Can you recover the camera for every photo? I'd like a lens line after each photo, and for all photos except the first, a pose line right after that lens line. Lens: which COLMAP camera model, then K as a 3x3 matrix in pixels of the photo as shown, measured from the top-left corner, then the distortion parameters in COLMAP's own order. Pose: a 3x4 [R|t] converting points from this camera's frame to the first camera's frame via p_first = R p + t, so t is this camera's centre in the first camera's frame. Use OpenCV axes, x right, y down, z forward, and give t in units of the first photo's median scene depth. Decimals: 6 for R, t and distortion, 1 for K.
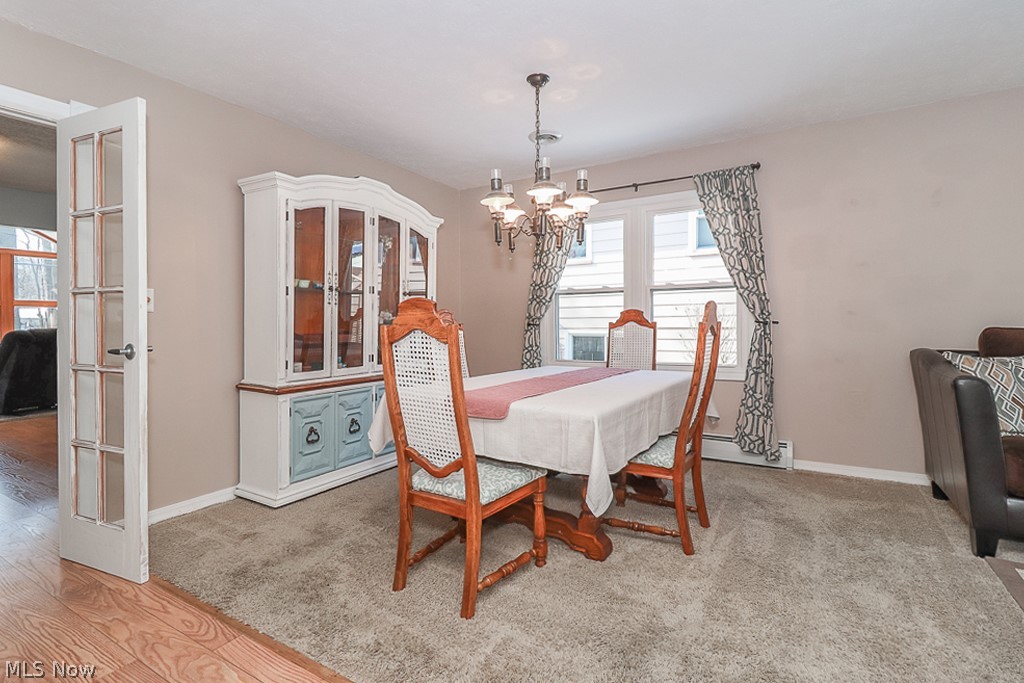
lens RADIAL K [[482.3, 0, 504.5], [0, 482.3, 331.6], [0, 0, 1]] dist [0.002408, -0.001252]
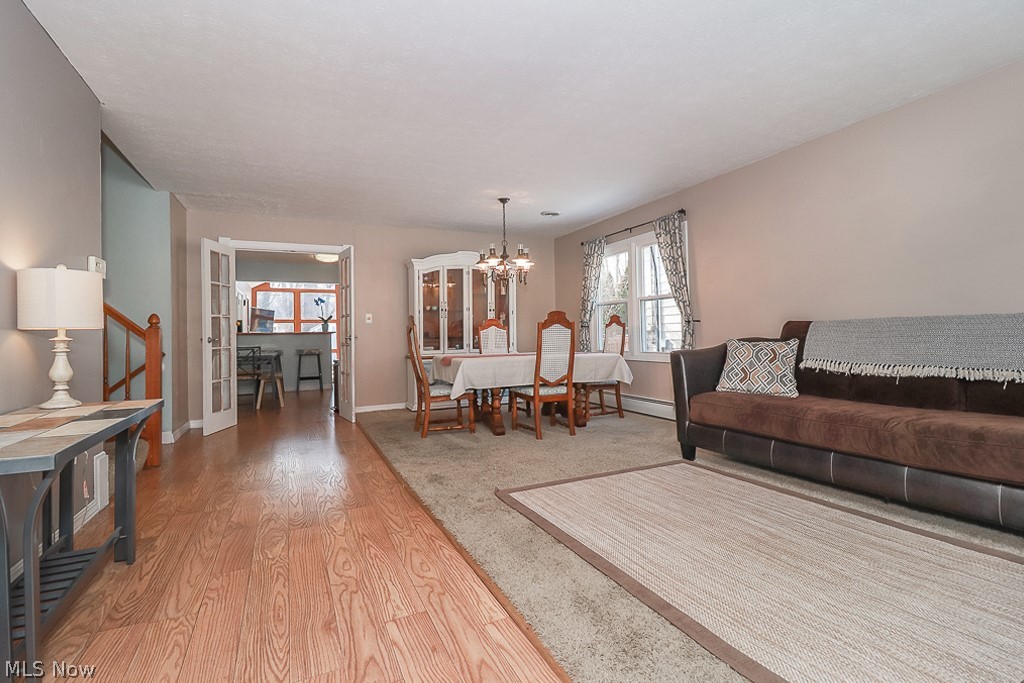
lens RADIAL K [[482.3, 0, 518.2], [0, 482.3, 337.9], [0, 0, 1]] dist [0.002408, -0.001252]
pose [[0.834573, -0.006414, -0.550860, 0.907933], [0.004350, 0.999978, -0.005054, 0.035277], [0.550880, 0.001822, 0.834583, -0.455454]]
